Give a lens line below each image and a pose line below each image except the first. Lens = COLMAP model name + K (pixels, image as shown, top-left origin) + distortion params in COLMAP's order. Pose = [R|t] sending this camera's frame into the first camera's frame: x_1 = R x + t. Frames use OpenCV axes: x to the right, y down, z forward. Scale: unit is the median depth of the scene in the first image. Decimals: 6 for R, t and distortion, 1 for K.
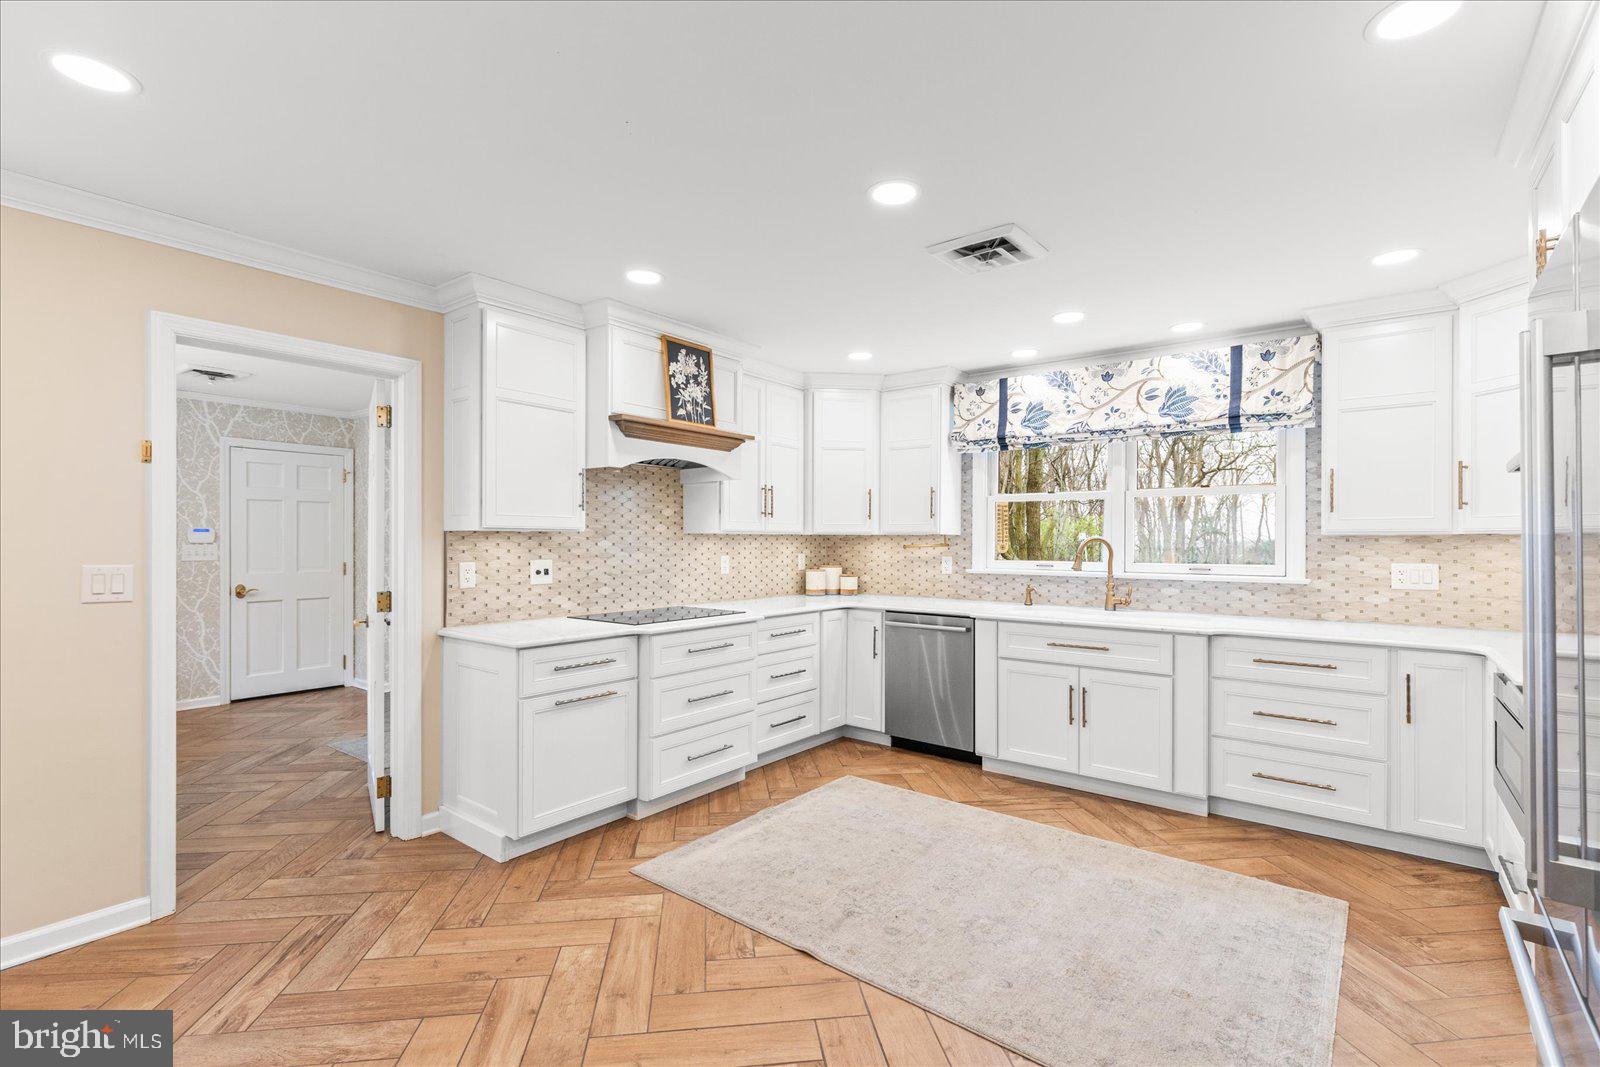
lens RADIAL K [[728.6, 0, 798.5], [0, 728.6, 541.7], [0, 0, 1]] dist [0.005320, 0.000066]
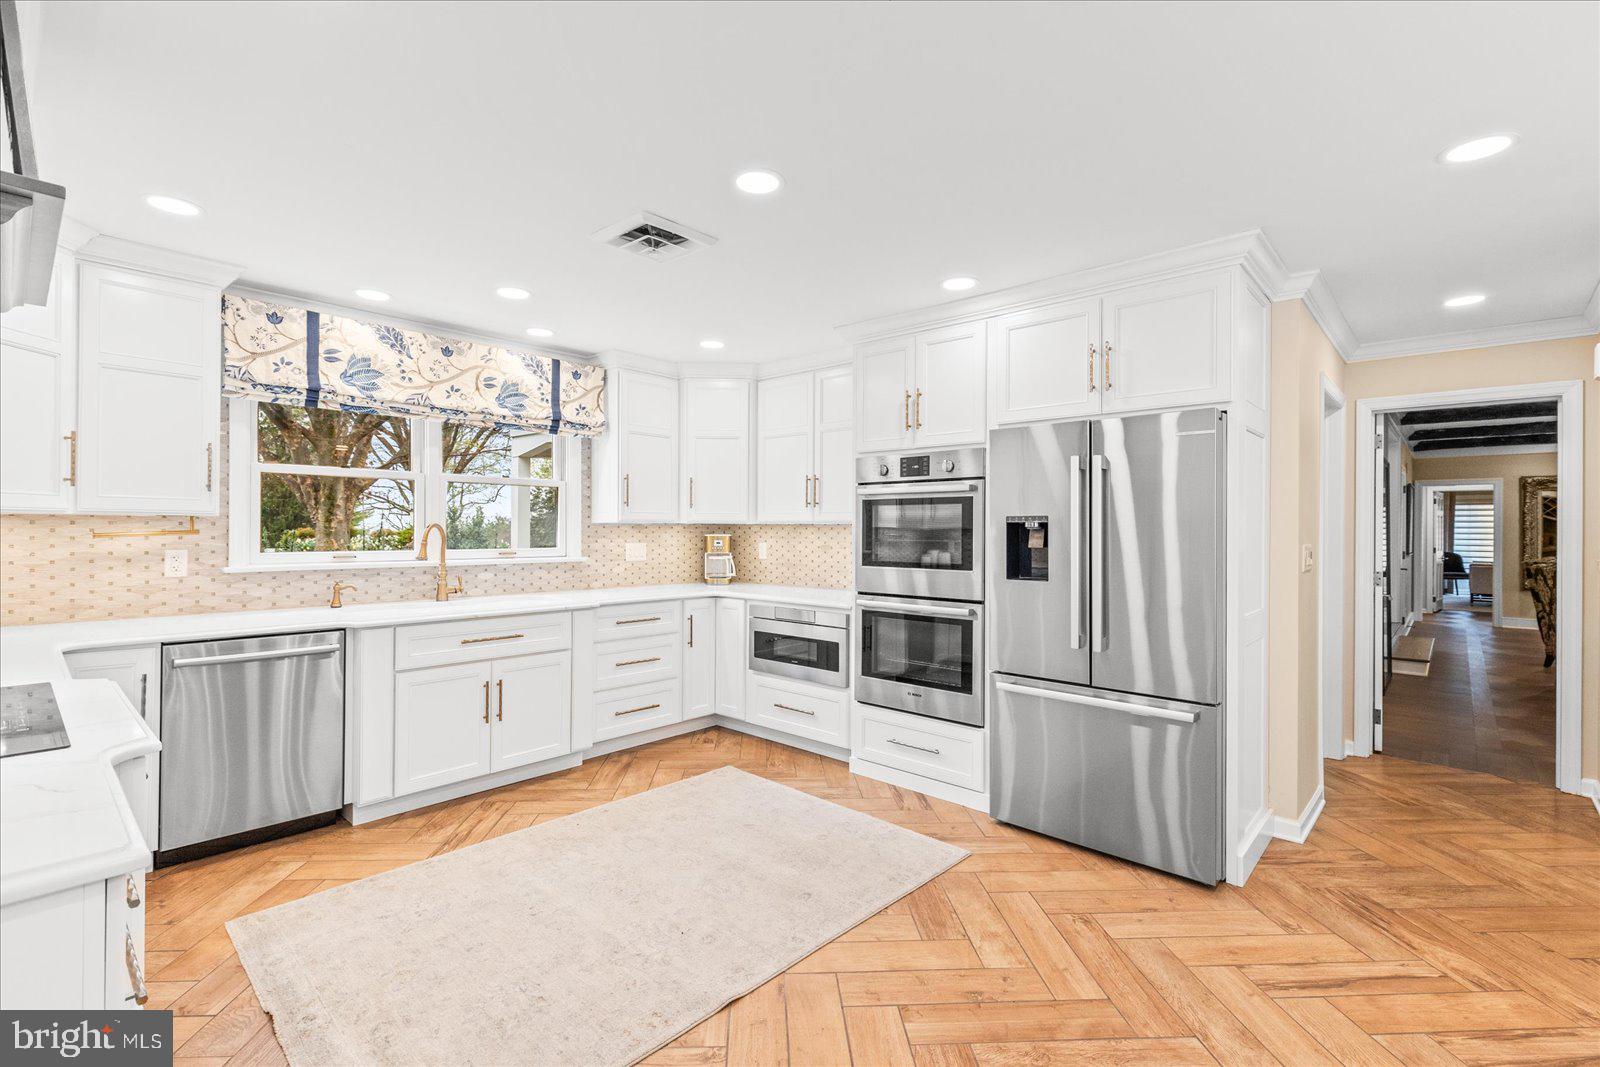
lens RADIAL K [[728.6, 0, 793.9], [0, 728.6, 529.2], [0, 0, 1]] dist [0.005320, 0.000066]
pose [[0.068745, -0.002648, 0.997631, -0.502975], [-0.005449, 0.999981, 0.003029, -0.003563], [-0.997619, -0.005644, 0.068729, 0.510919]]
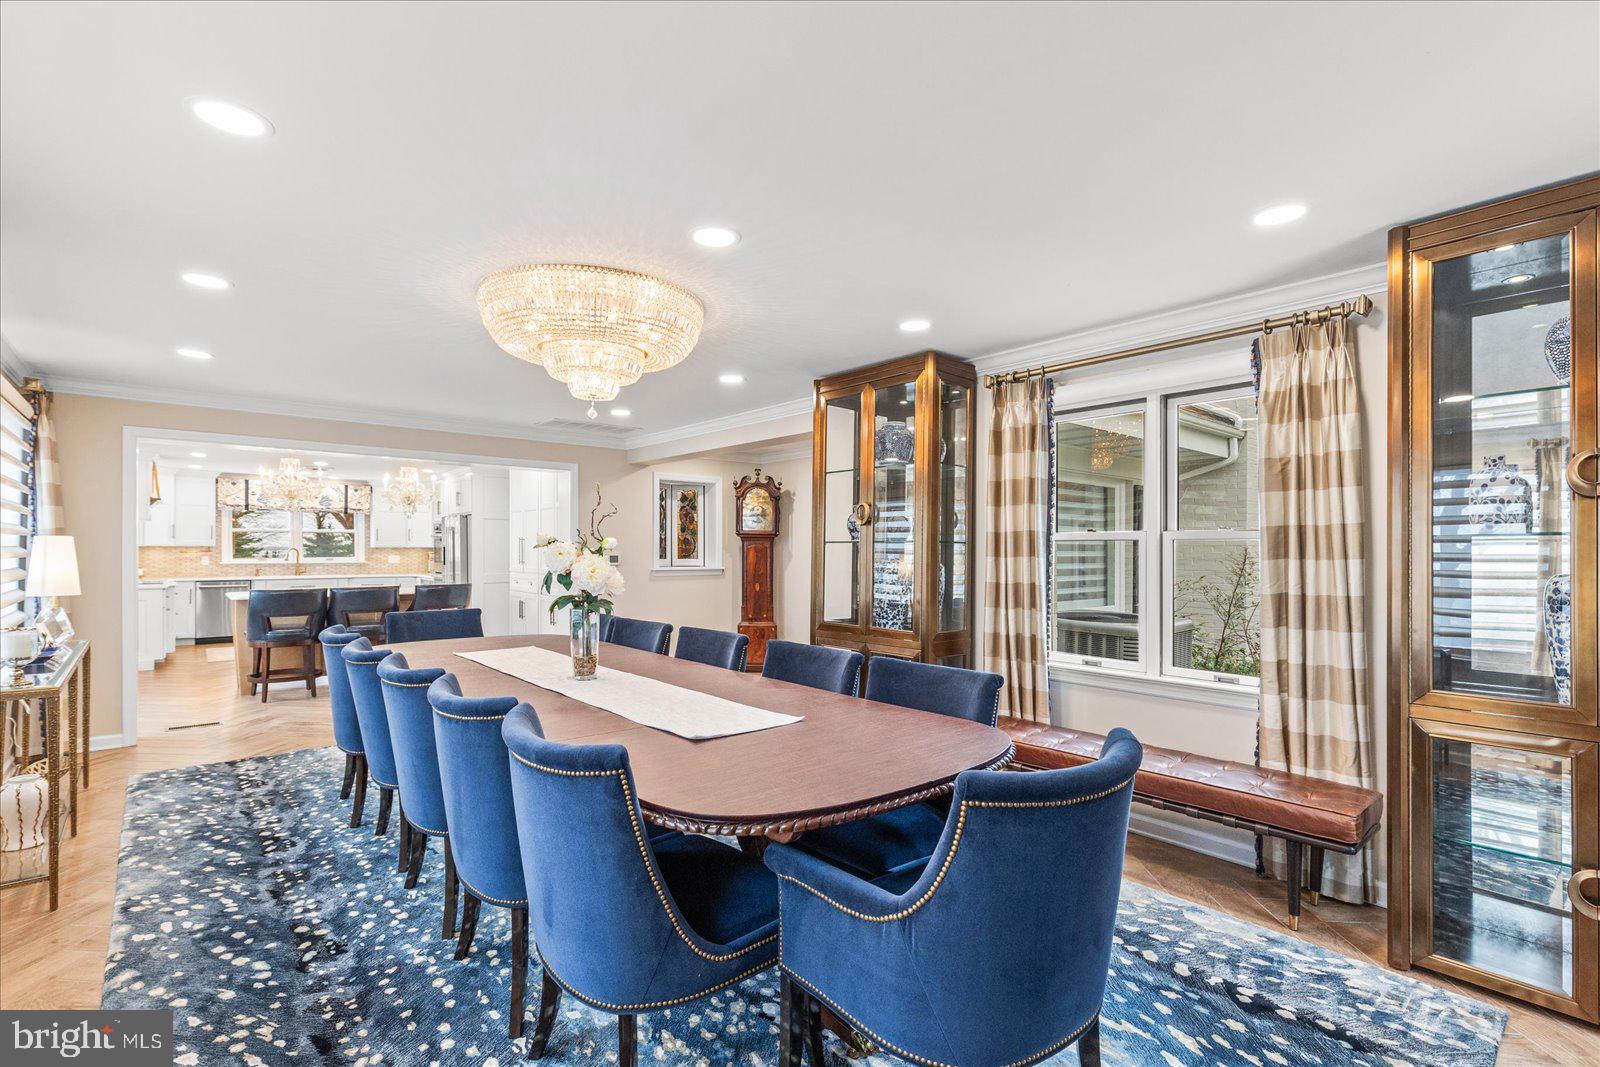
lens RADIAL K [[728.6, 0, 791.1], [0, 728.6, 558.2], [0, 0, 1]] dist [0.005320, 0.000066]
pose [[0.167972, -0.014773, 0.985681, -1.982396], [-0.000725, 0.999886, 0.015110, -0.010477], [-0.985791, -0.003253, 0.167942, -1.271616]]
